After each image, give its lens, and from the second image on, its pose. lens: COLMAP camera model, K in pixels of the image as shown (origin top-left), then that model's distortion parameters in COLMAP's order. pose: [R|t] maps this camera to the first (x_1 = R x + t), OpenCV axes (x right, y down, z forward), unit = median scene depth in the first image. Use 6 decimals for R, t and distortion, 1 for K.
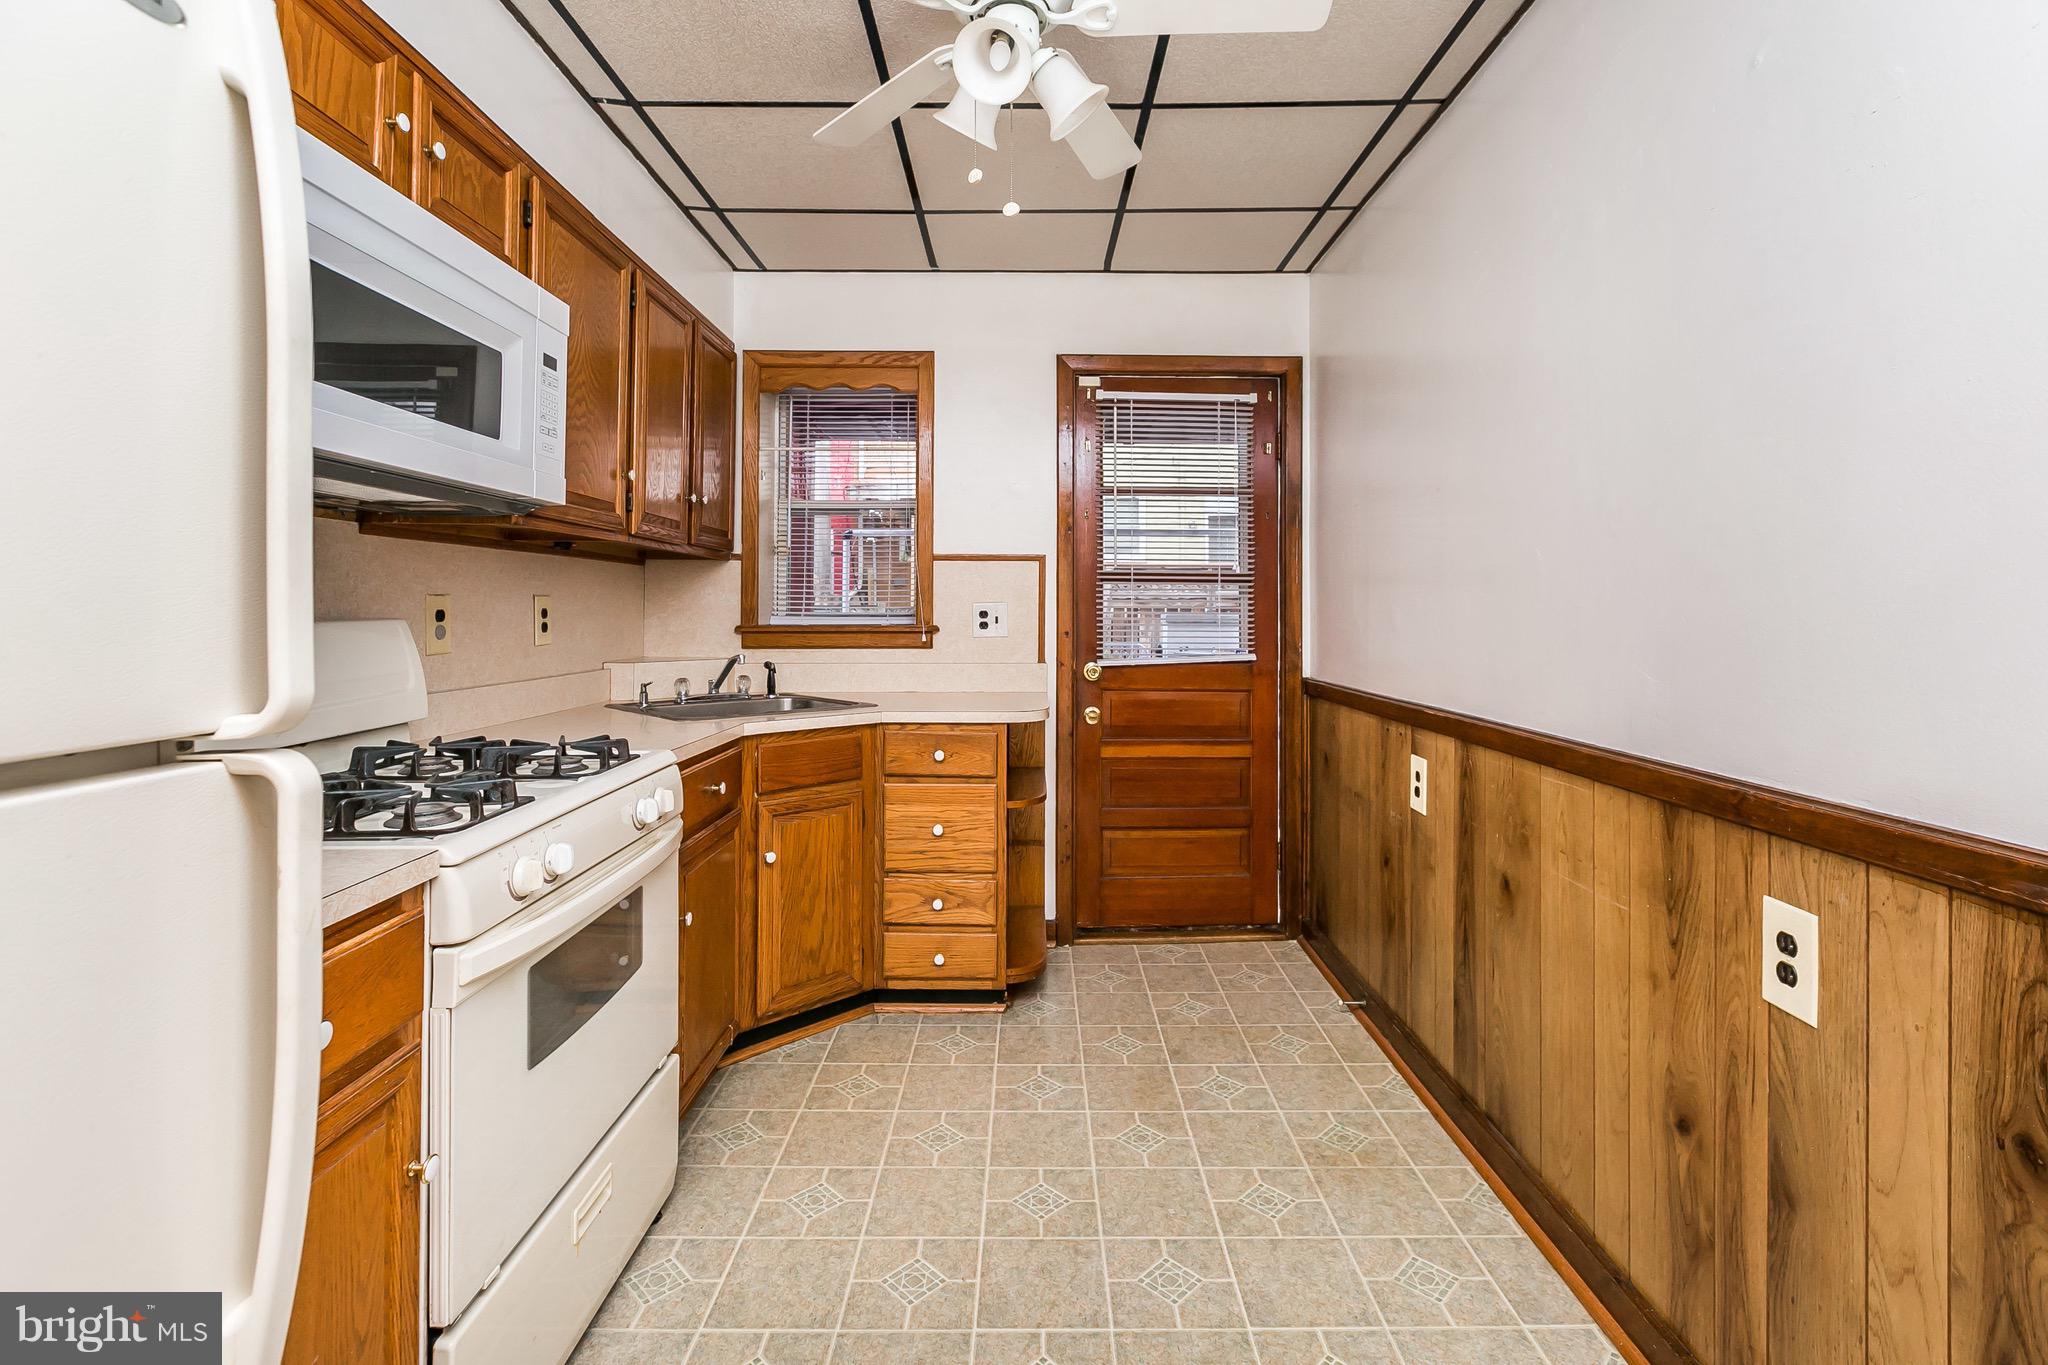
lens RADIAL K [[929.9, 0, 1040.7], [0, 929.9, 584.7], [0, 0, 1]] dist [0.001812, -0.000262]
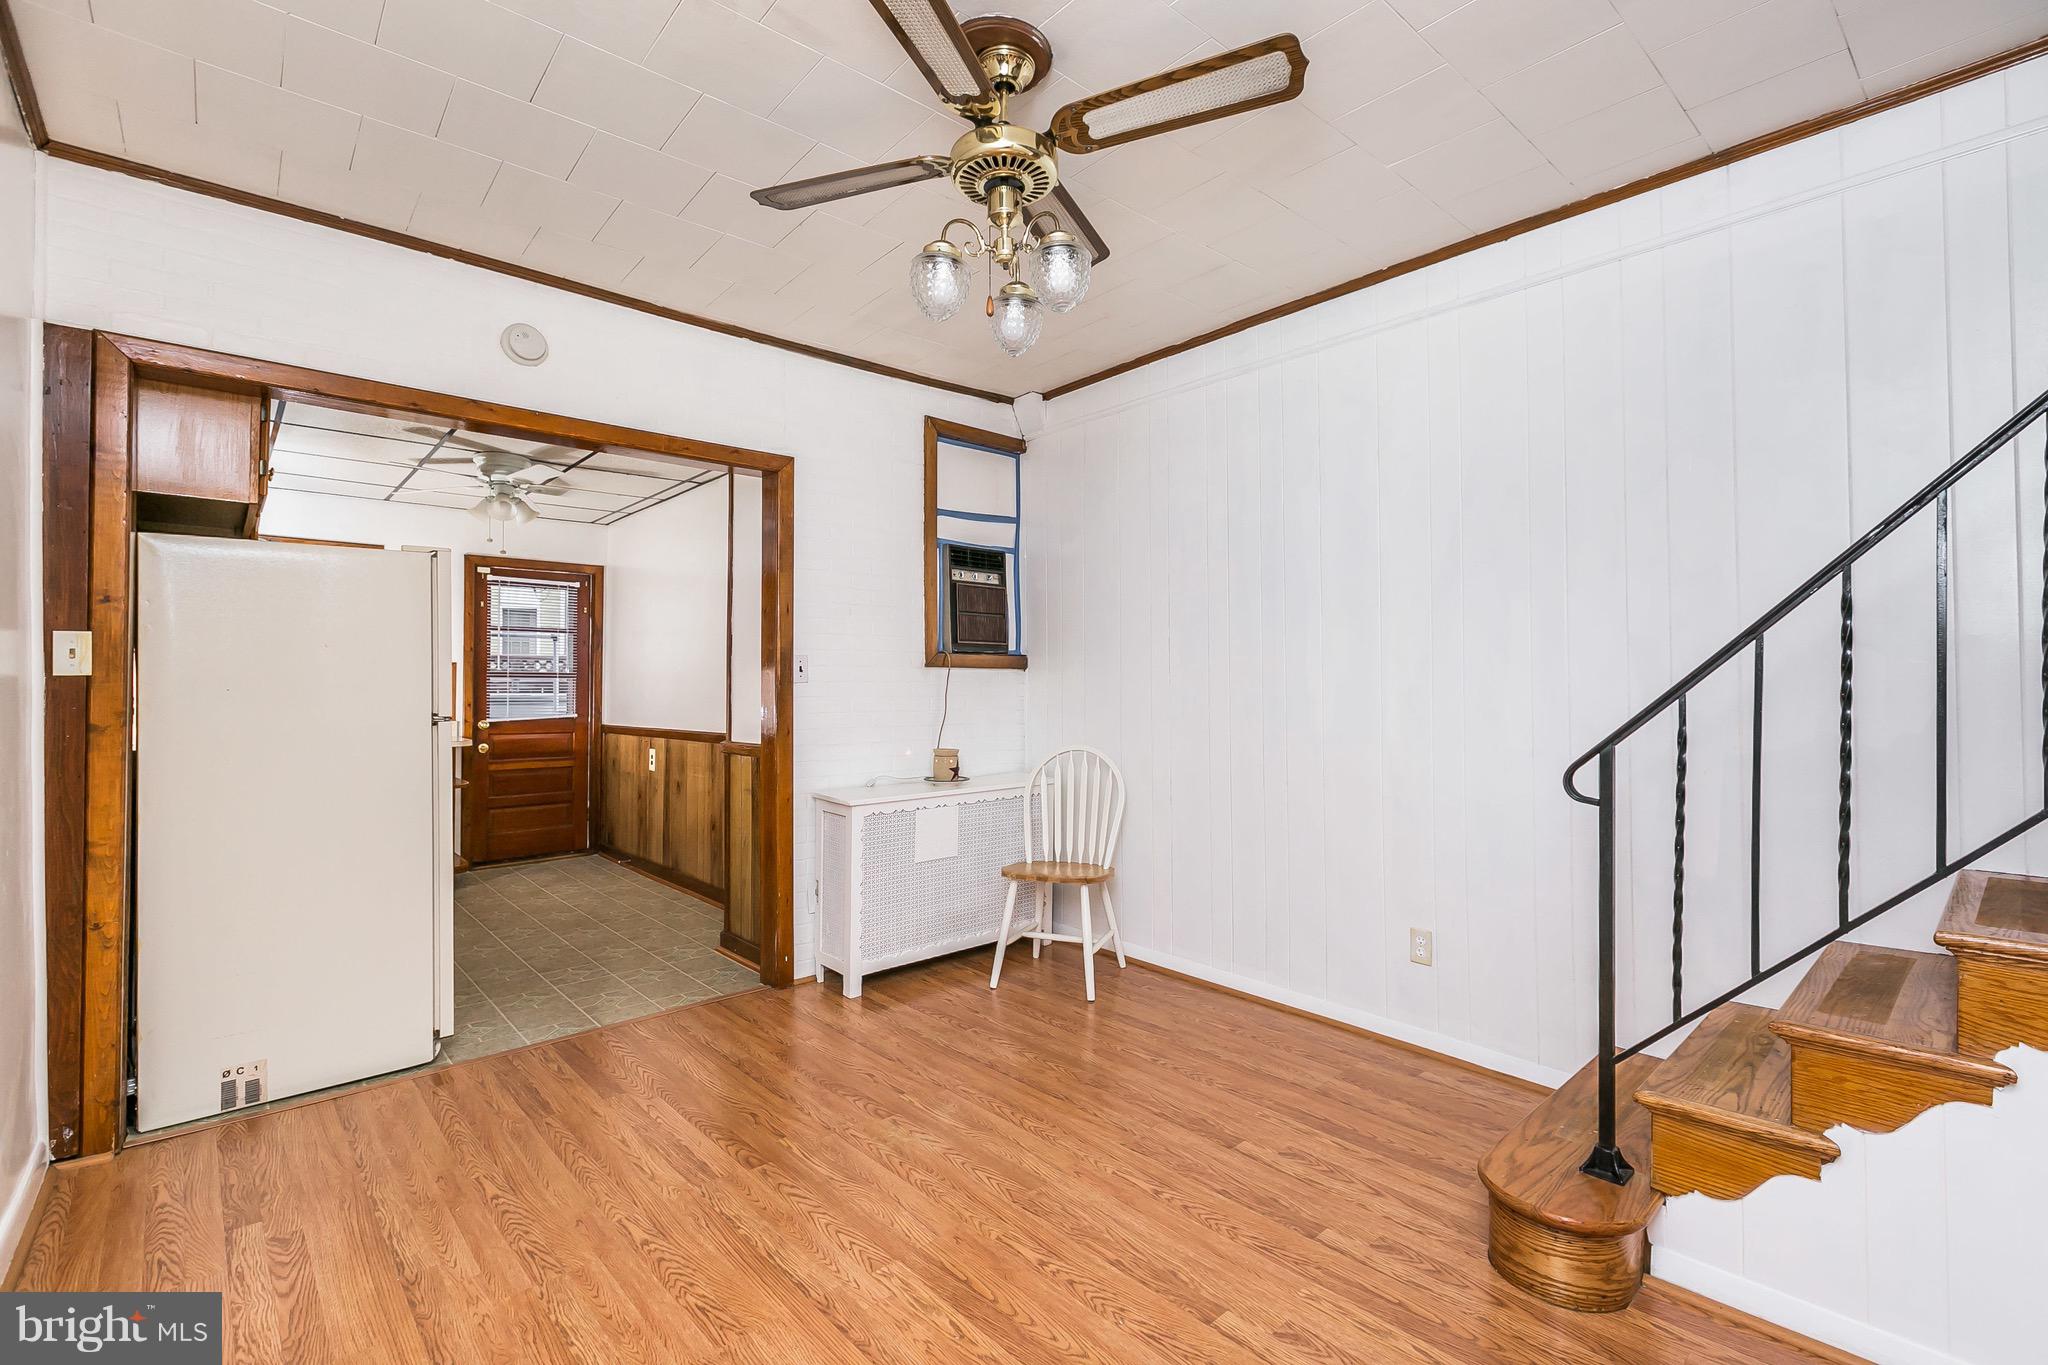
lens RADIAL K [[929.9, 0, 1010.2], [0, 929.9, 662.0], [0, 0, 1]] dist [0.001812, -0.000262]
pose [[0.766515, 0.011062, 0.642132, -0.383154], [-0.002584, 0.999897, -0.014141, -0.011222], [-0.642222, 0.009180, 0.766464, -1.270166]]
